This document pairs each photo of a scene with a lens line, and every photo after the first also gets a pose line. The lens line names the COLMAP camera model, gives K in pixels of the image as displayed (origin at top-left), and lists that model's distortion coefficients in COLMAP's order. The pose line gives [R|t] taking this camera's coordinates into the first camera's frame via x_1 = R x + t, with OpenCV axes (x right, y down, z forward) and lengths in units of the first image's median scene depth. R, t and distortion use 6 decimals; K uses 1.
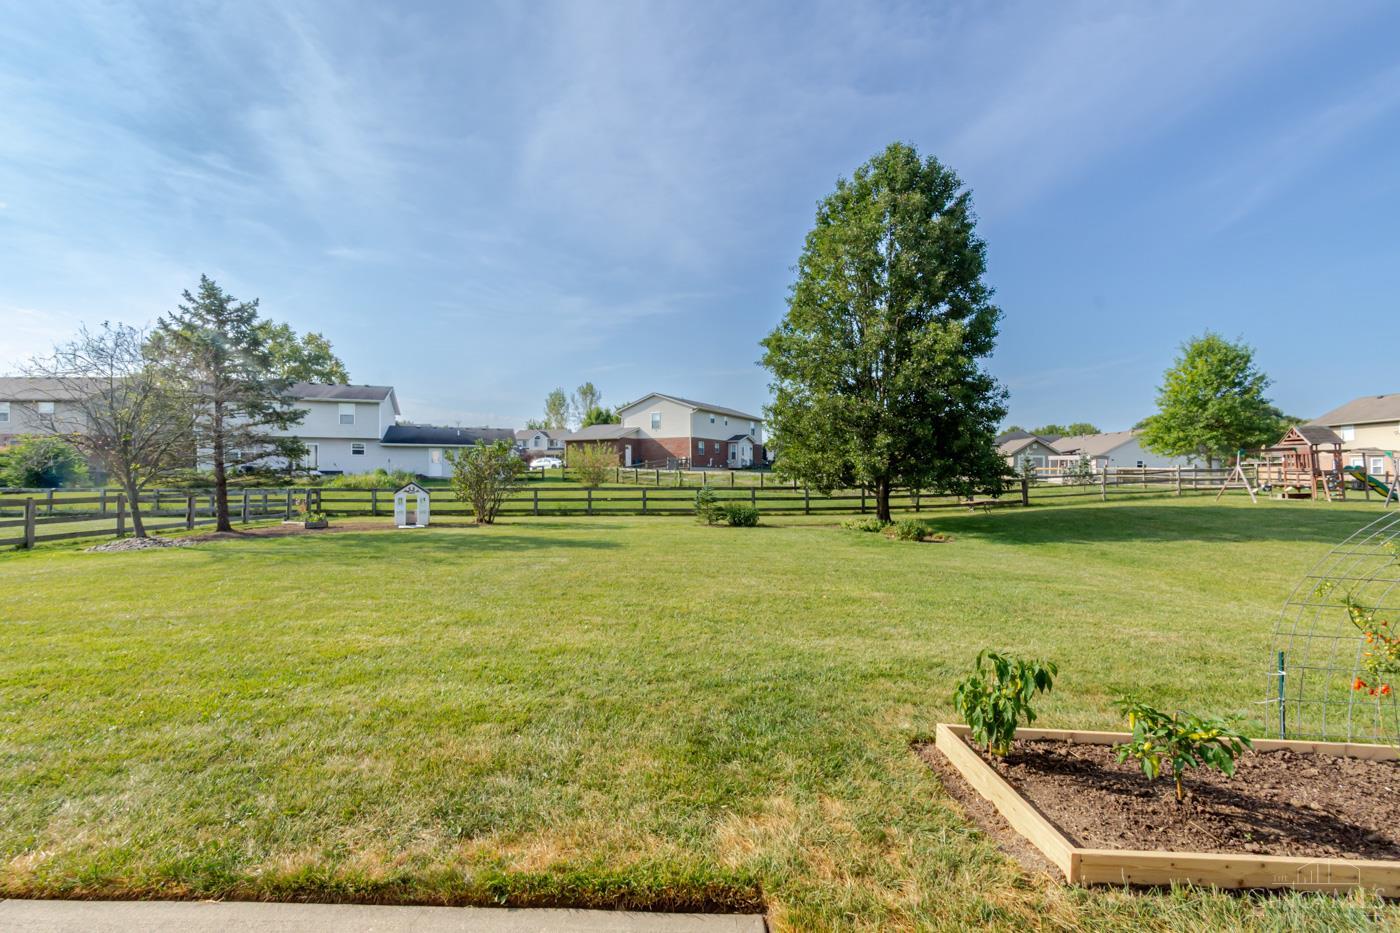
lens RADIAL K [[631.4, 0, 698.7], [0, 631.4, 440.1], [0, 0, 1]] dist [-0.000997, -0.000013]
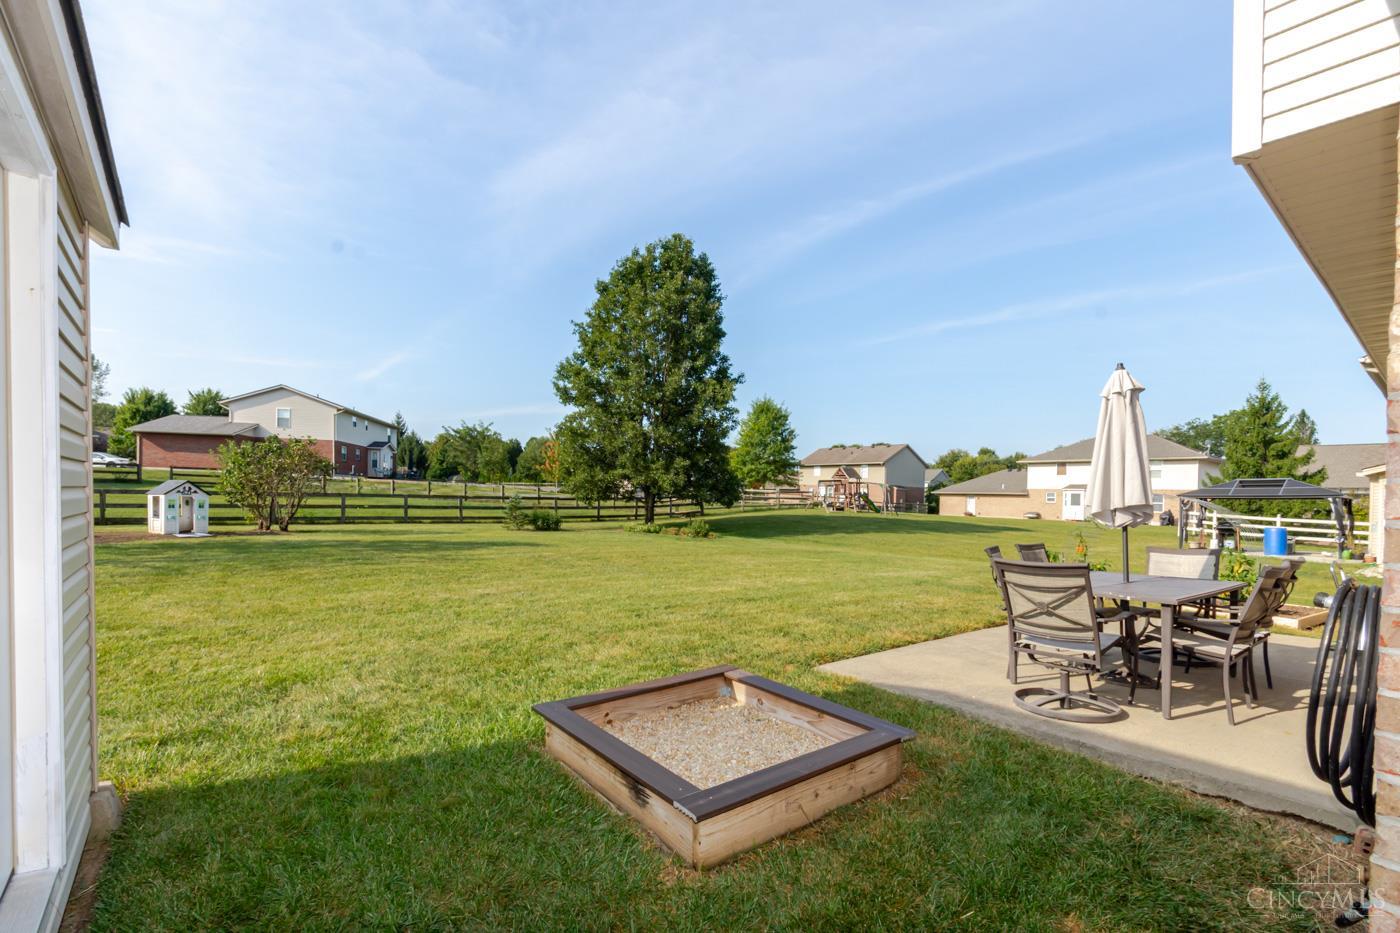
lens RADIAL K [[628.7, 0, 696.6], [0, 628.7, 506.2], [0, 0, 1]] dist [0.000756, 0.000143]
pose [[0.778808, 0.012236, 0.627143, -0.390136], [-0.063643, 0.996192, 0.059598, 0.004653], [-0.624025, -0.086329, 0.776621, -0.057886]]
